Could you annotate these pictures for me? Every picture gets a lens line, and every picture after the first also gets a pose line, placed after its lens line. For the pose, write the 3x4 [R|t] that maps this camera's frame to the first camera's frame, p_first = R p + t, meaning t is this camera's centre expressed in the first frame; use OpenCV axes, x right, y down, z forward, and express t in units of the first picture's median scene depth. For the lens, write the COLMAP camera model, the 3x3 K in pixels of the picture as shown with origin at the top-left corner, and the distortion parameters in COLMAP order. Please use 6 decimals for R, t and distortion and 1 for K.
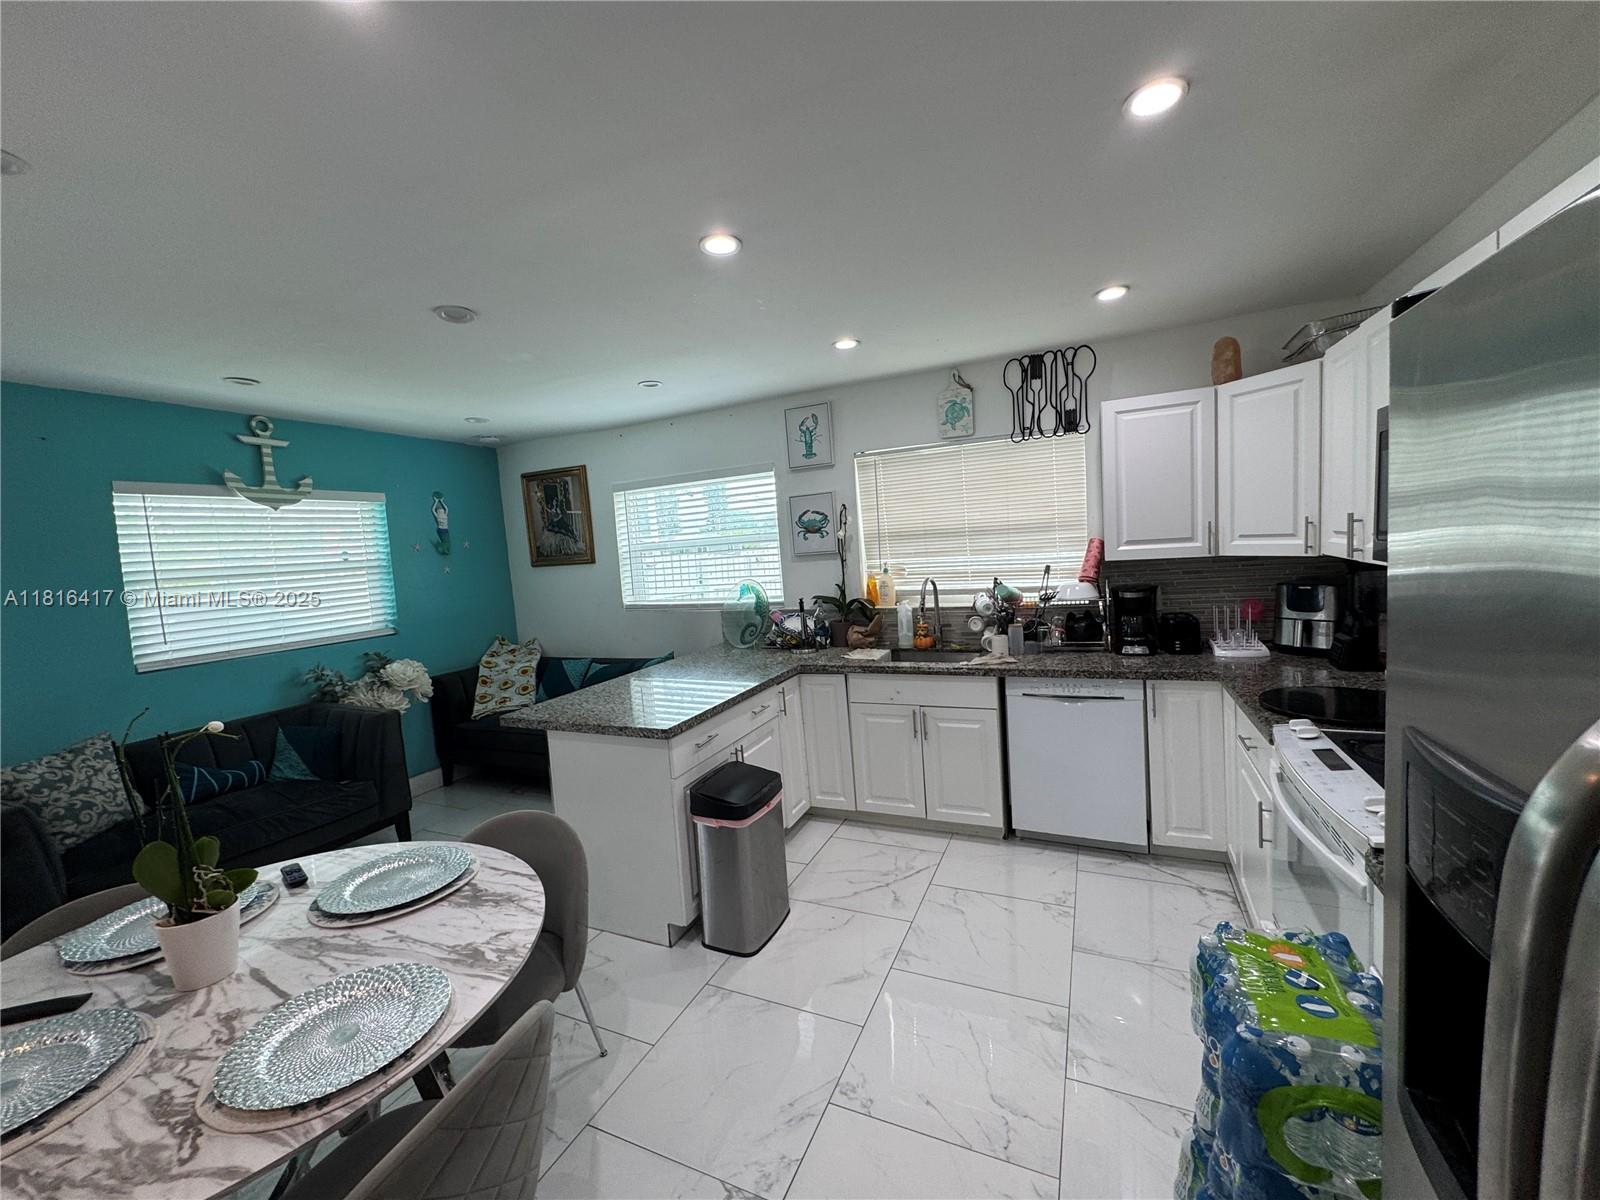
lens RADIAL K [[636.6, 0, 801.7], [0, 636.6, 598.6], [0, 0, 1]] dist [-0.002564, 0.000278]
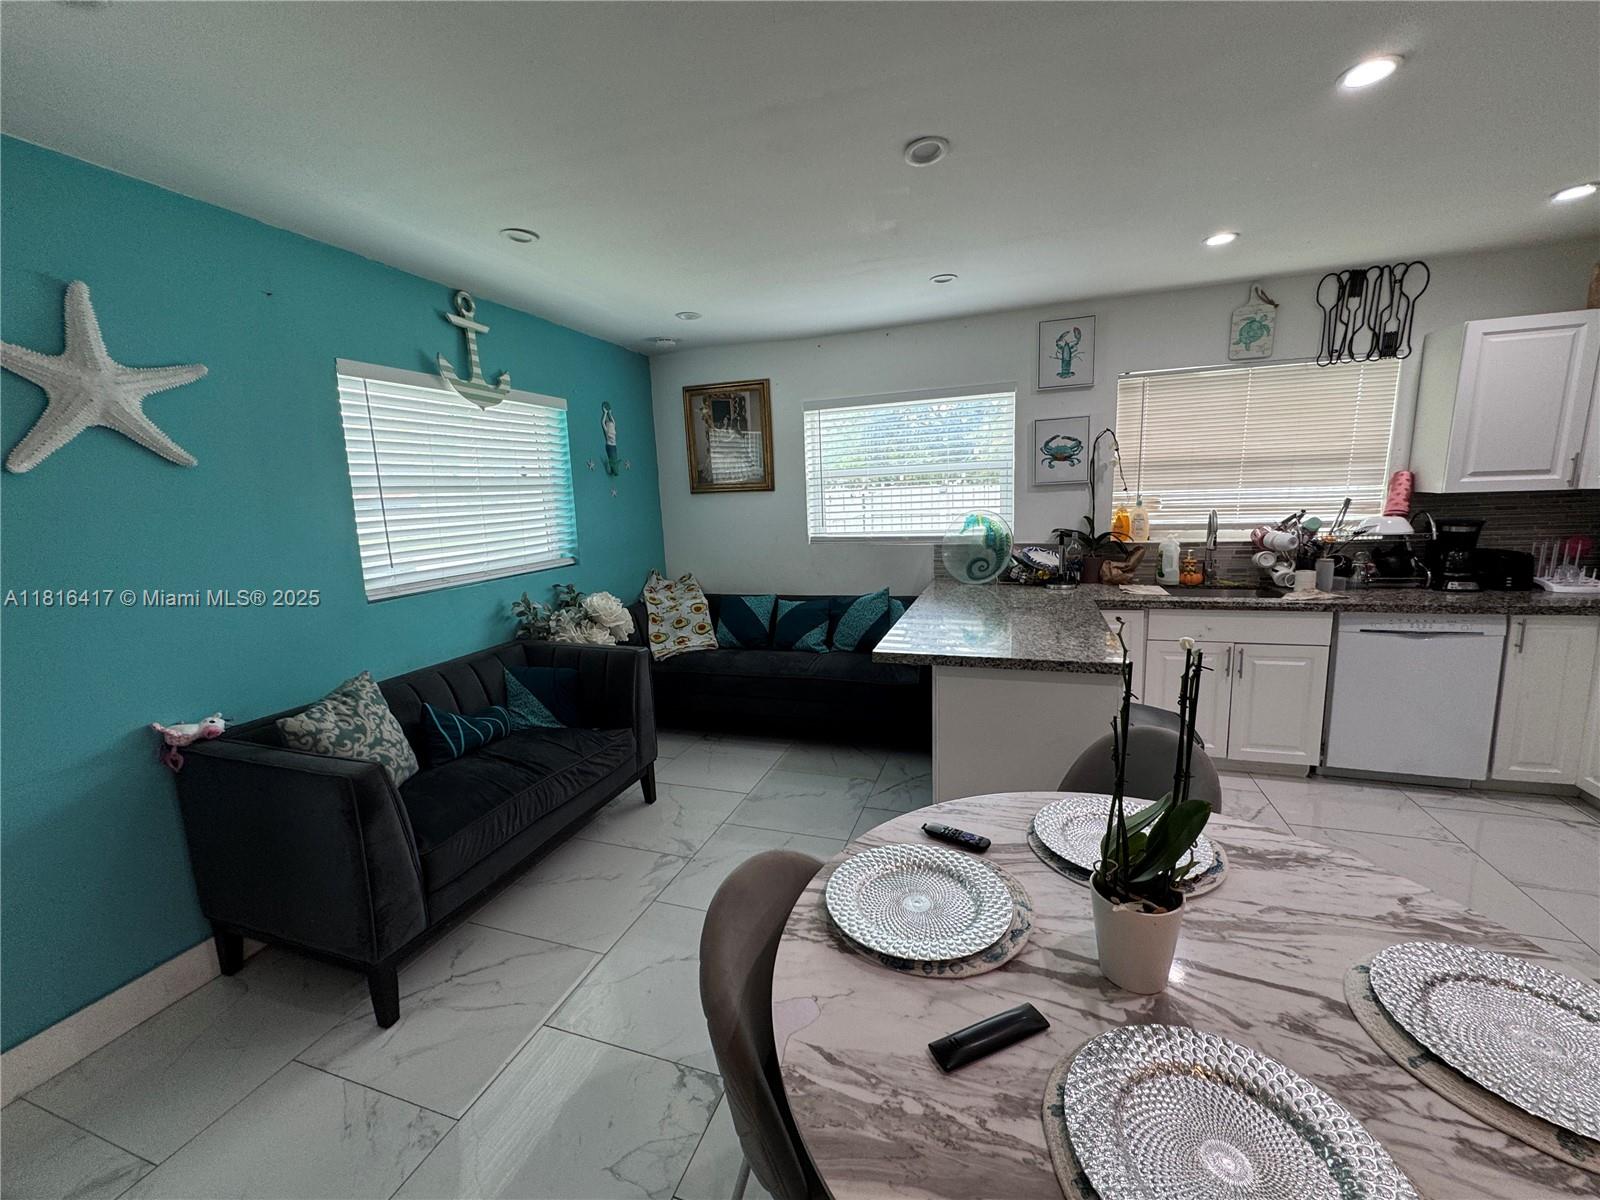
lens RADIAL K [[636.6, 0, 801.7], [0, 636.6, 598.6], [0, 0, 1]] dist [-0.002564, 0.000278]
pose [[0.994761, 0.008615, 0.101865, -0.529024], [-0.016639, 0.996799, 0.078192, 0.036831], [-0.100865, -0.079477, 0.991720, 0.120987]]
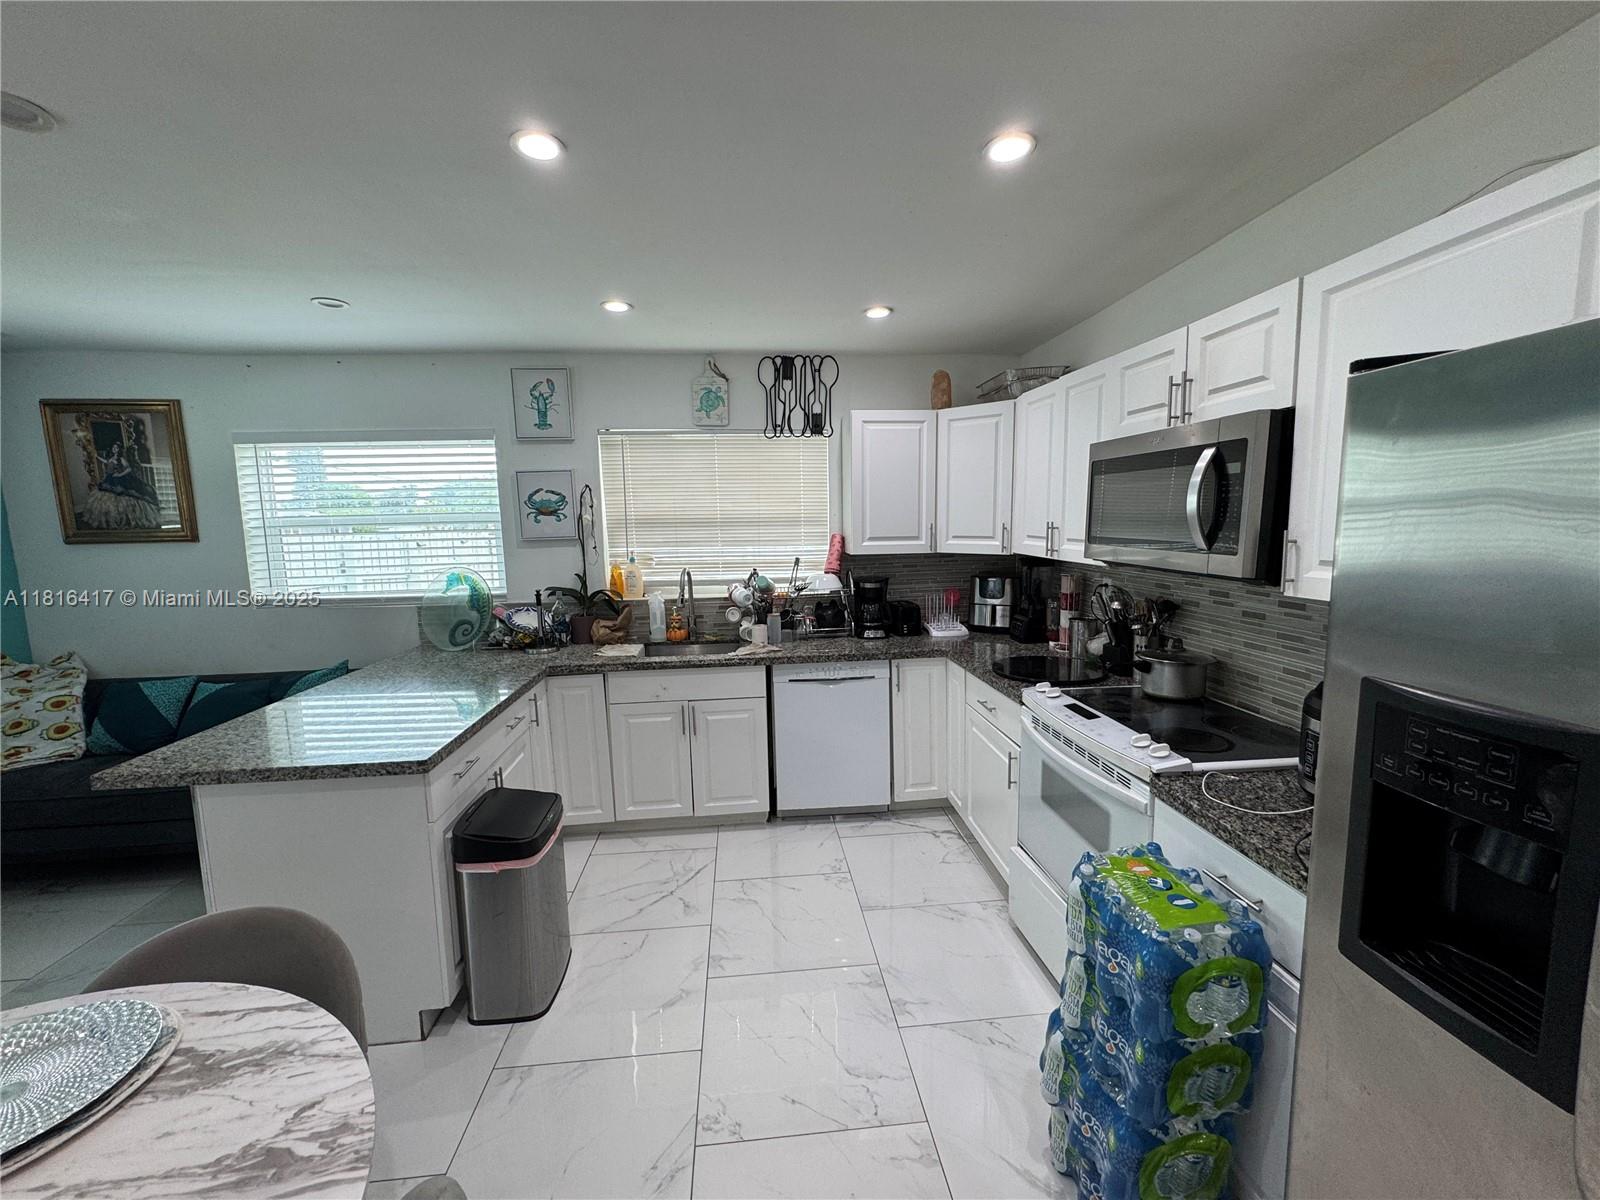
lens RADIAL K [[634.9, 0, 800.0], [0, 634.9, 600.0], [0, 0, 1]] dist [-0.003624, 0.000078]
pose [[0.864720, -0.010780, 0.502138, -0.141737], [0.004259, 0.999891, 0.014132, 0.003044], [-0.502236, -0.010082, 0.864672, 0.081498]]
